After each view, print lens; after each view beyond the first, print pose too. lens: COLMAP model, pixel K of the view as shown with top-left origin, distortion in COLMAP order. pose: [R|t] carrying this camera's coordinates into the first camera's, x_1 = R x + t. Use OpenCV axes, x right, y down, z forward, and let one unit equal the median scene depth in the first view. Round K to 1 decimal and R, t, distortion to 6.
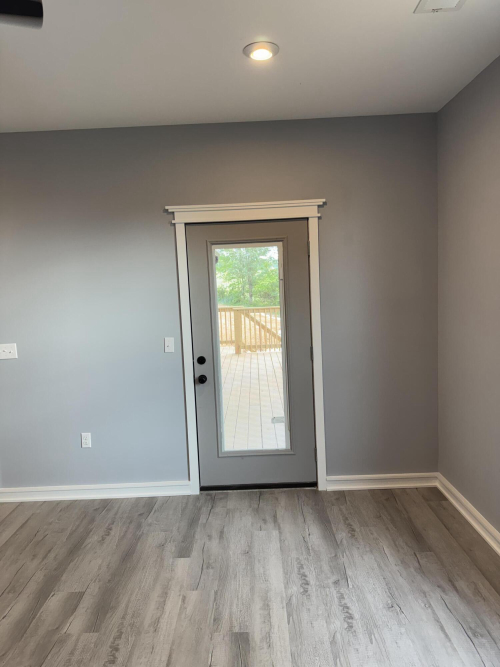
lens RADIAL K [[470.8, 0, 250.0], [0, 470.8, 333.5], [0, 0, 1]] dist [0.042849, -0.046000]
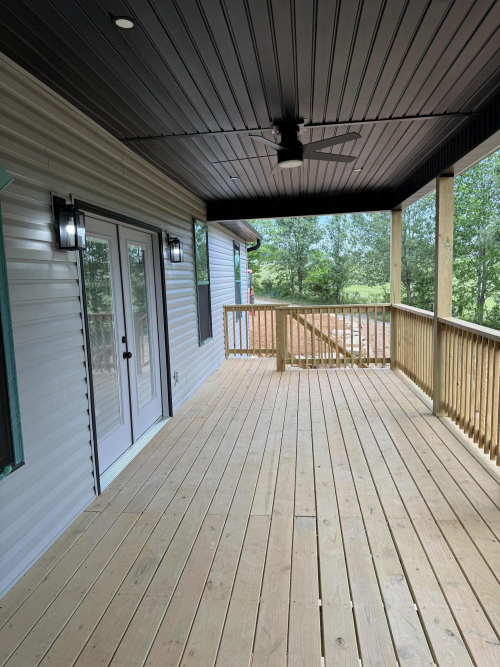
lens RADIAL K [[470.8, 0, 250.0], [0, 470.8, 333.5], [0, 0, 1]] dist [0.042849, -0.046000]
pose [[0.994598, 0.013645, -0.102896, 0.000442], [-0.012056, 0.999799, 0.016050, -0.022579], [0.103095, -0.014723, 0.994563, 0.275415]]
